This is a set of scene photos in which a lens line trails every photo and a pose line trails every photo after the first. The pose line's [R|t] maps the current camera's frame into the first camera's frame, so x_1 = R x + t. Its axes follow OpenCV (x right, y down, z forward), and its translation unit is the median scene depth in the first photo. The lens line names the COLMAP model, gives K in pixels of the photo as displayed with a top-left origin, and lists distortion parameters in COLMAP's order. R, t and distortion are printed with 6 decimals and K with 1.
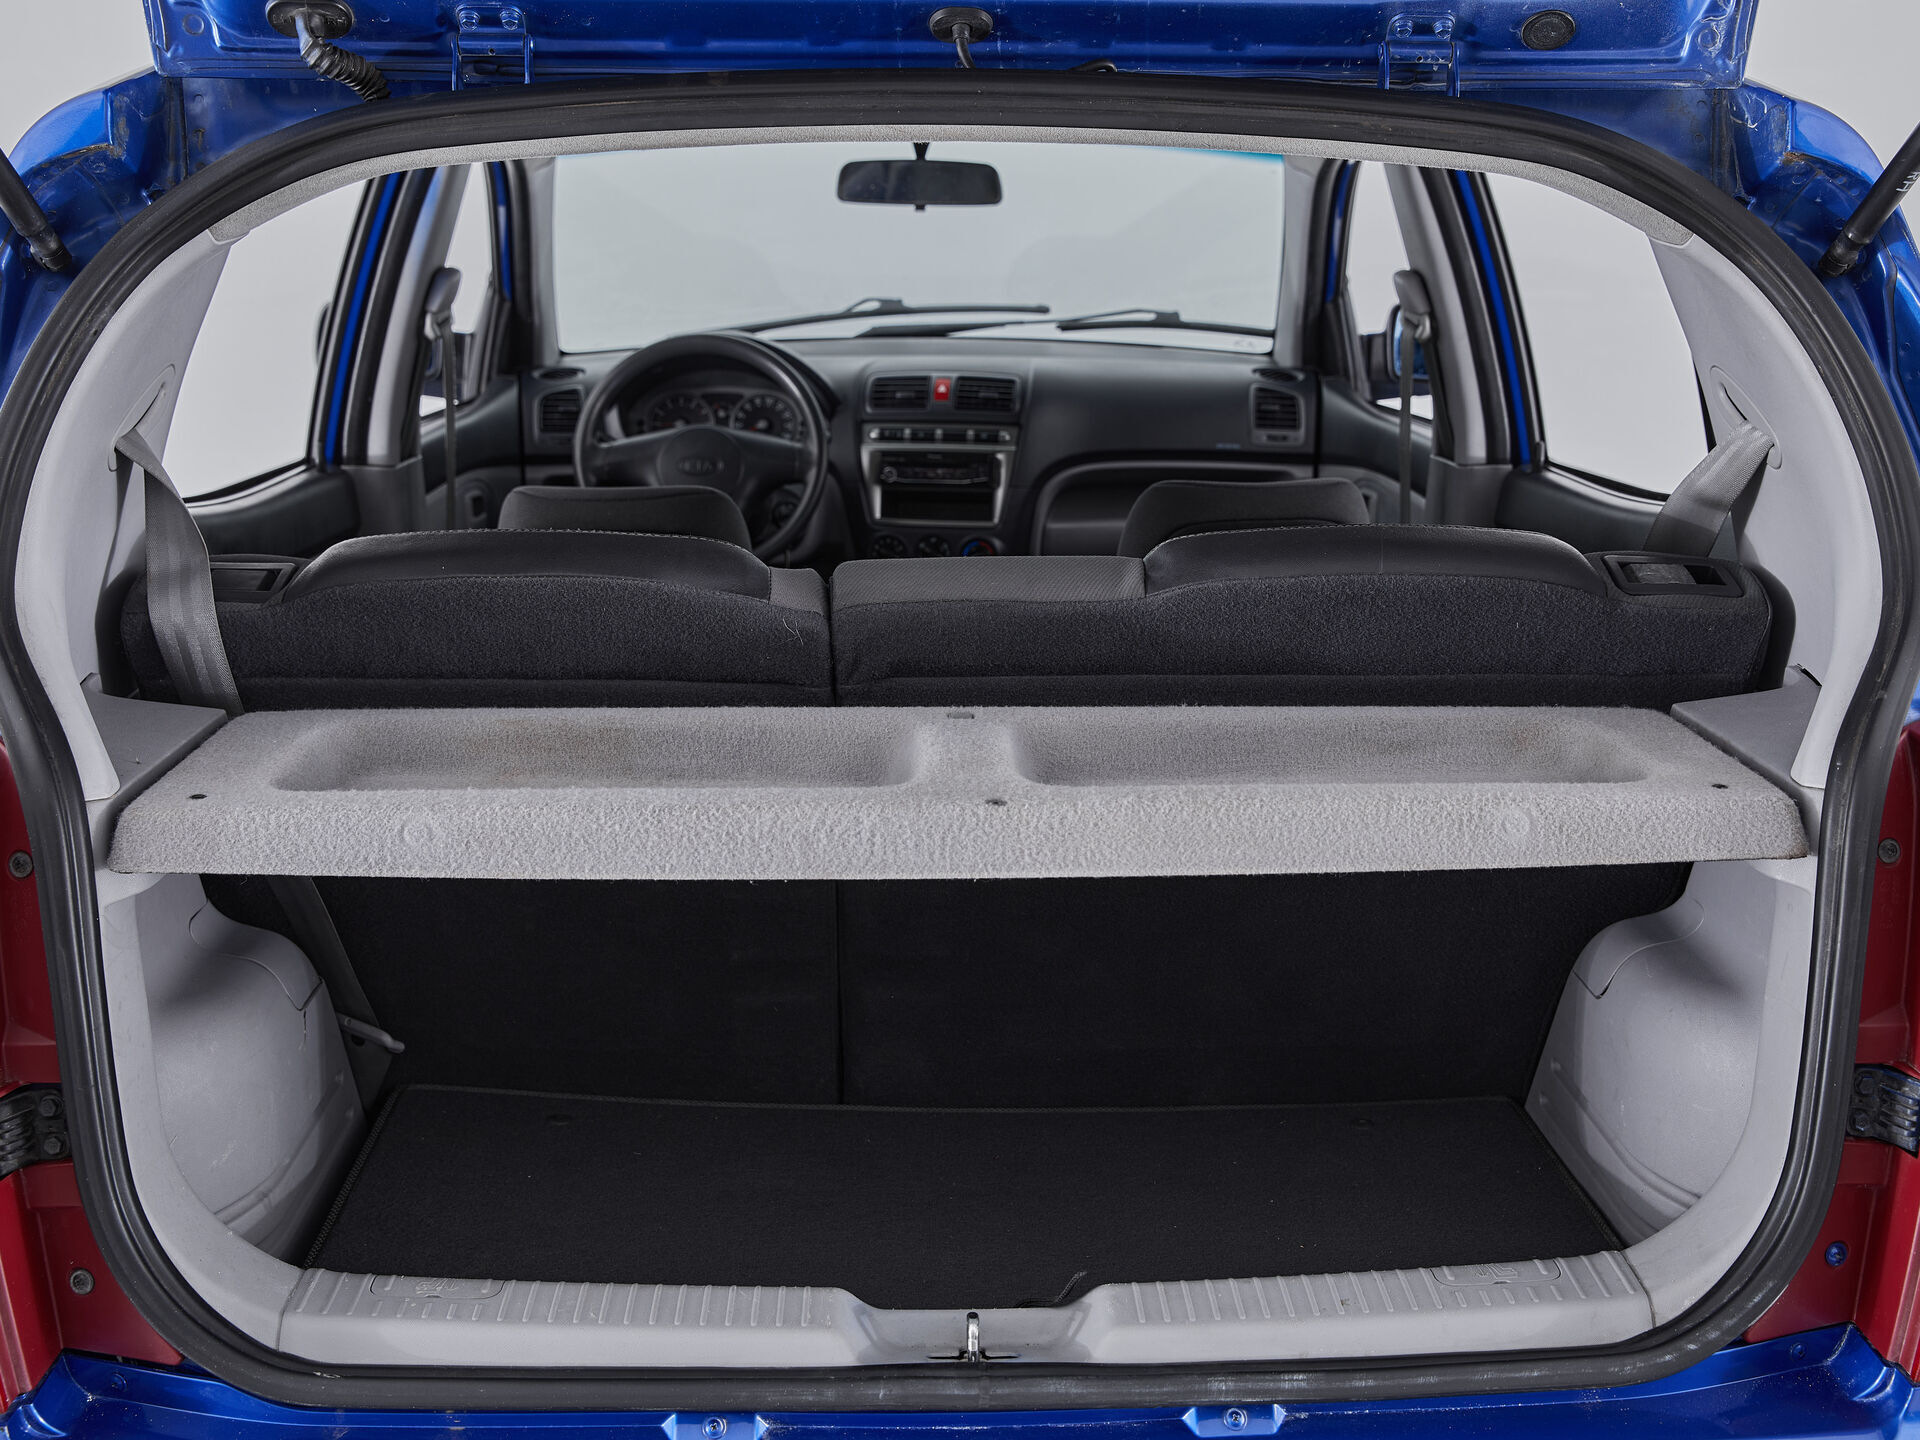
lens RADIAL K [[2009.5, 0, 960.0], [0, 2009.5, 720.0], [0, 0, 1]] dist [-0.005546, -0.002421]
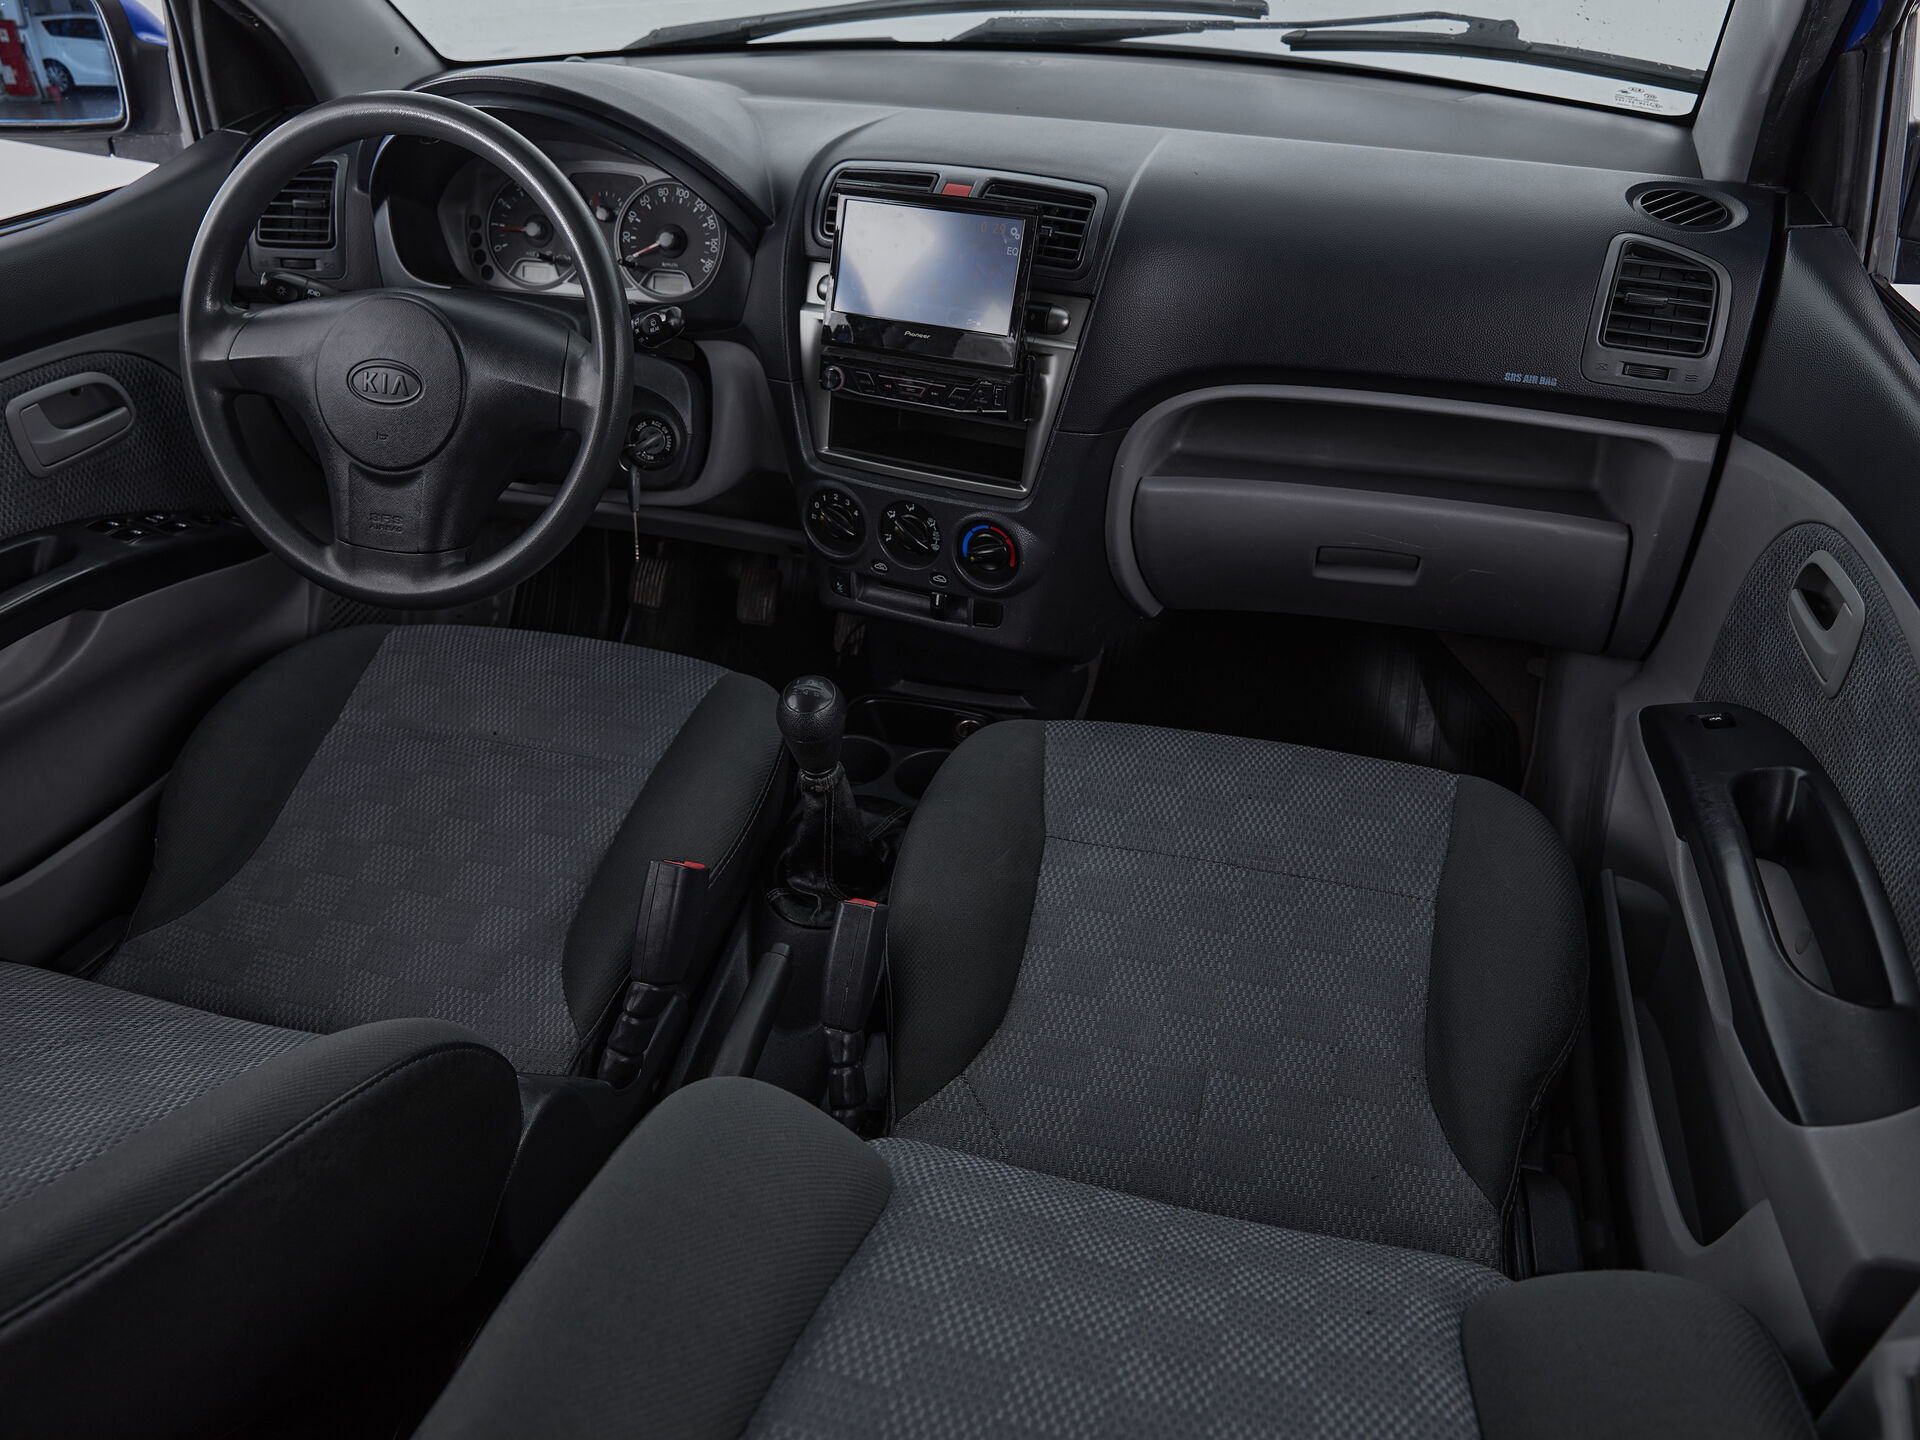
lens RADIAL K [[1453.2, 0, 960.0], [0, 1453.2, 720.0], [0, 0, 1]] dist [-0.007130, 0.002522]
pose [[0.957056, 0.153515, -0.245920, 0.101208], [-0.068599, 0.944117, 0.322394, -0.159908], [0.281670, -0.291679, 0.914104, 0.629142]]
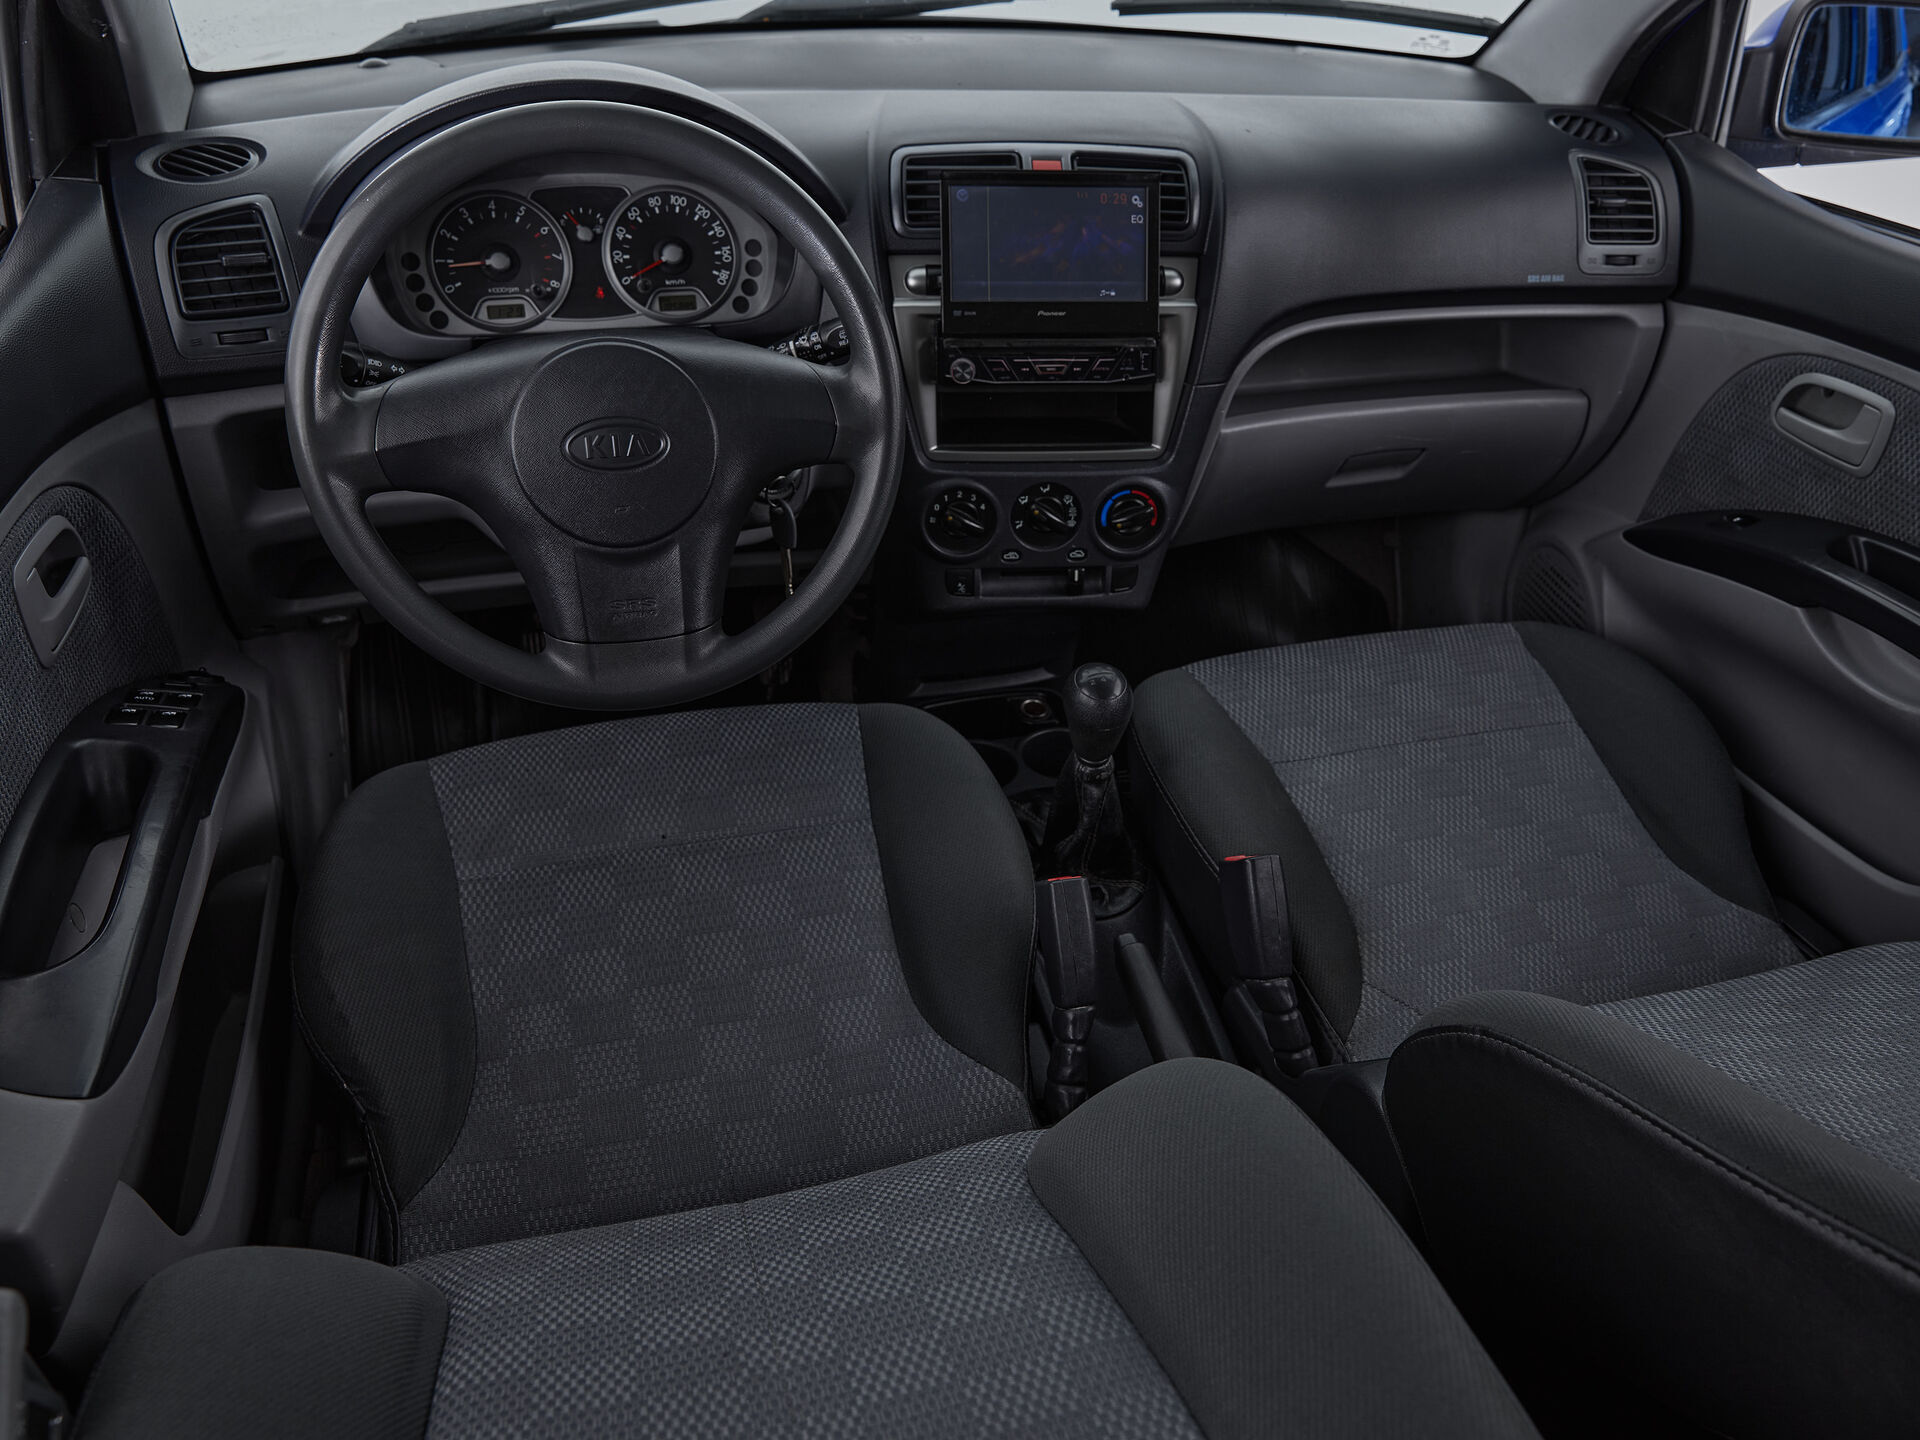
lens RADIAL K [[1511.8, 0, 1034.3], [0, 1511.8, 720.4], [0, 0, 1]] dist [-0.007505, 0.002709]
pose [[0.964380, -0.112953, 0.239193, -0.116499], [0.032594, 0.948098, 0.316304, -0.156100], [-0.262506, -0.297241, 0.918008, 0.612028]]
